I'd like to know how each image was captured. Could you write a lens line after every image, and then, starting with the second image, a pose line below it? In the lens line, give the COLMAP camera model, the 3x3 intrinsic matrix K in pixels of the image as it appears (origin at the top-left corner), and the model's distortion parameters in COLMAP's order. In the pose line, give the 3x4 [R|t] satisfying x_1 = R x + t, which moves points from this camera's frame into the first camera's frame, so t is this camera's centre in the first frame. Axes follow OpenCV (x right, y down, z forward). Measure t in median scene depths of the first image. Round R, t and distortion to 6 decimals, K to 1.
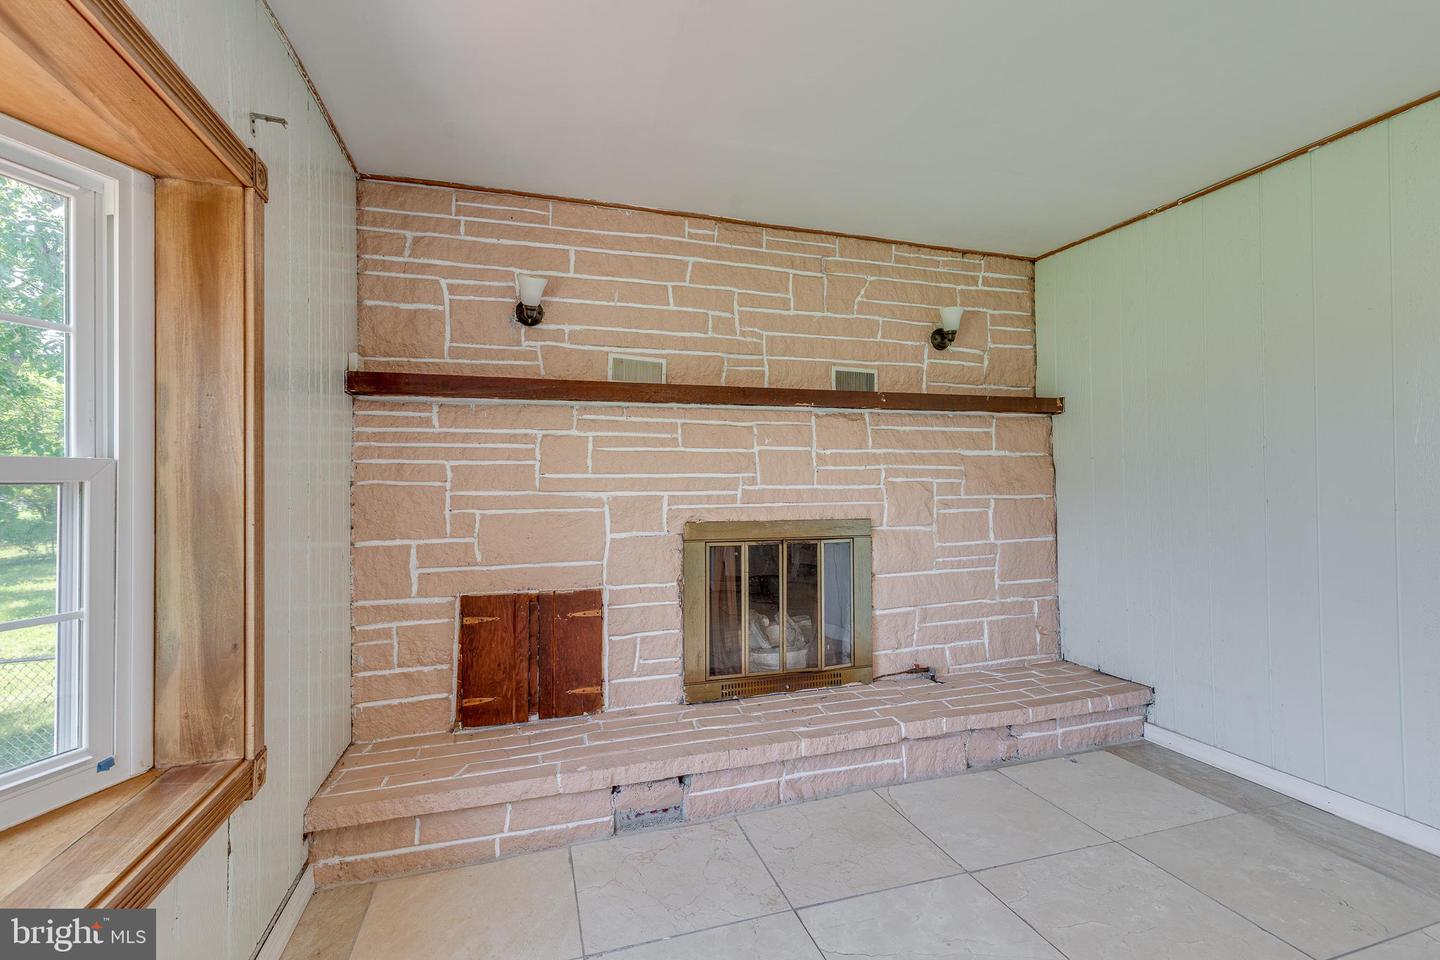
lens RADIAL K [[641.9, 0, 720.0], [0, 641.9, 480.0], [0, 0, 1]] dist [0.006632, -0.000384]
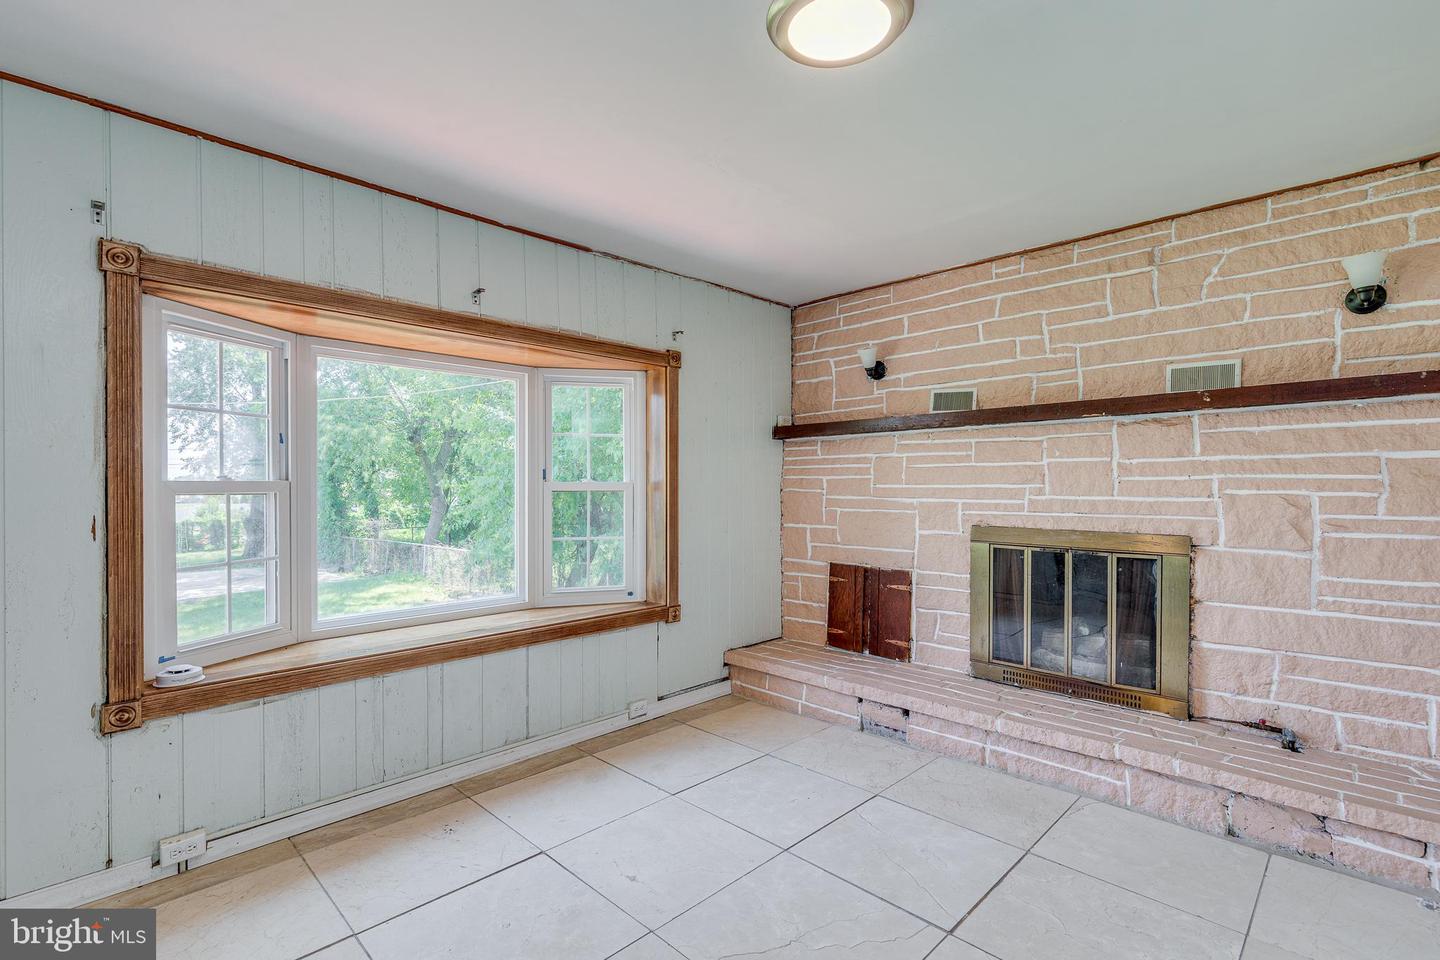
lens RADIAL K [[659.5, 0, 722.9], [0, 659.5, 494.7], [0, 0, 1]] dist [0.001988, -0.000365]
pose [[0.475264, 0.019789, -0.879621, 0.804854], [0.003406, 0.999698, 0.024331, -0.022728], [0.879837, -0.014560, 0.475053, 0.007514]]
